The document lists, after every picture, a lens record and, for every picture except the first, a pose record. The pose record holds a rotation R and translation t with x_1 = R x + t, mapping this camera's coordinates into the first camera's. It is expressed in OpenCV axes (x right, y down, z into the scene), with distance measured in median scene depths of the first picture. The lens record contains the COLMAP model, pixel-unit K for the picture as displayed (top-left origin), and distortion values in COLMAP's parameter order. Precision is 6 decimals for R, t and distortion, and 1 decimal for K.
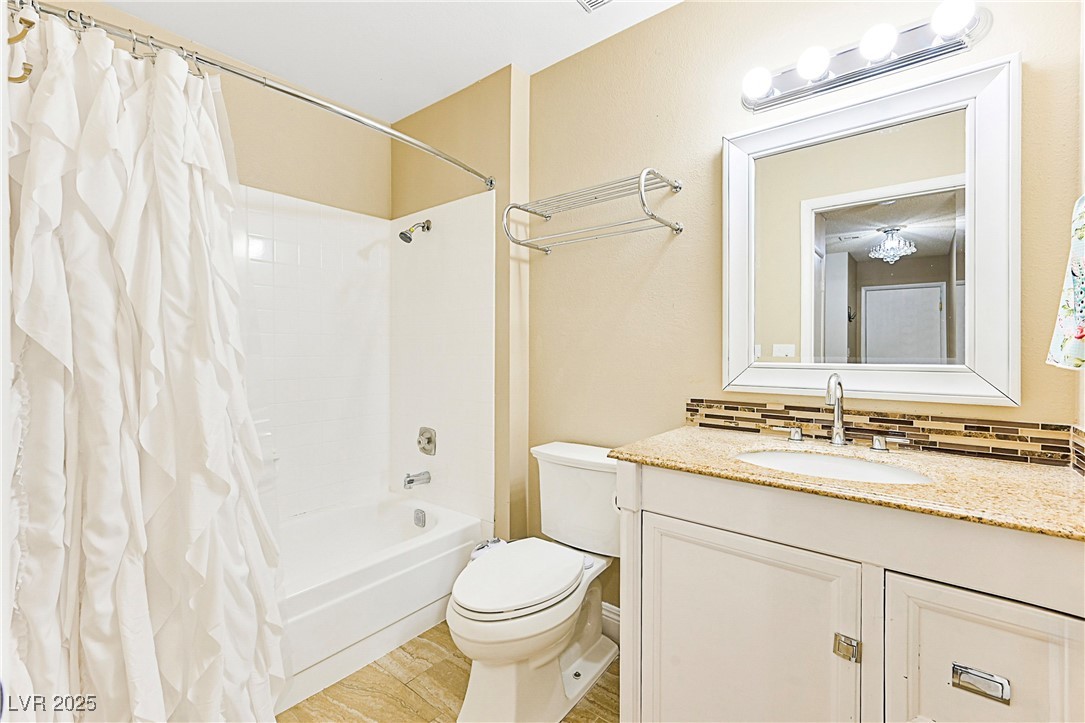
lens RADIAL K [[479.3, 0, 537.8], [0, 479.3, 355.6], [0, 0, 1]] dist [0.002662, 0.000188]
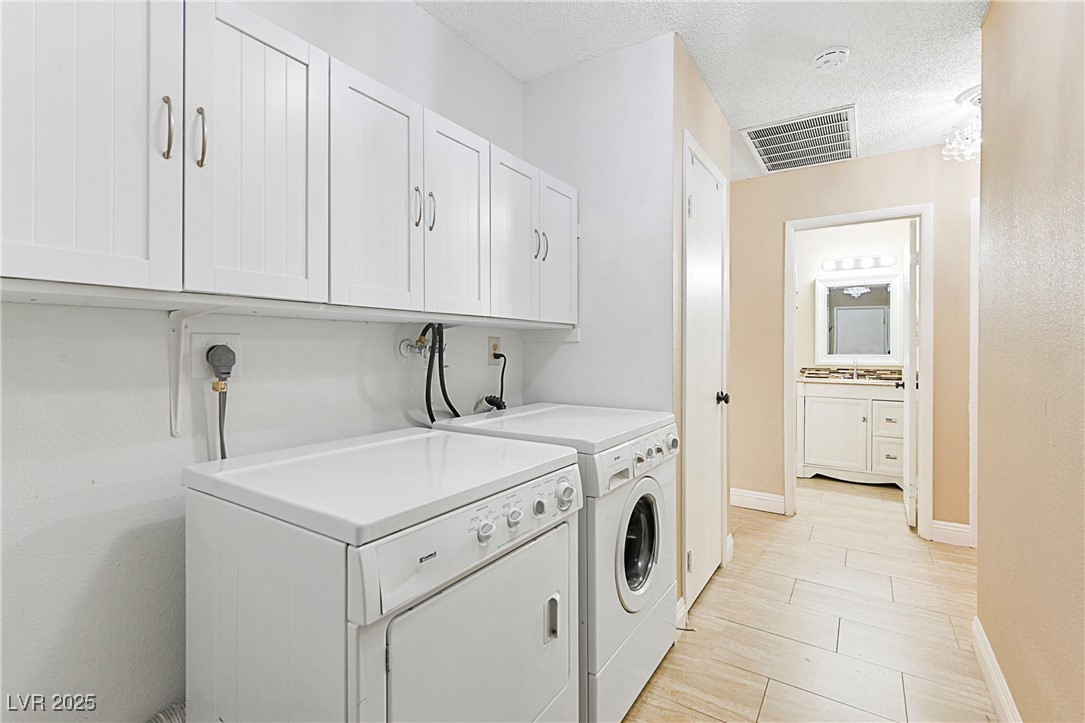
lens RADIAL K [[499.8, 0, 546.3], [0, 499.8, 357.1], [0, 0, 1]] dist [-0.004241, -0.000154]
pose [[0.994536, 0.004620, 0.104293, -1.655737], [-0.005172, 0.999974, 0.005020, 0.023343], [-0.104267, -0.005532, 0.994534, -1.964107]]
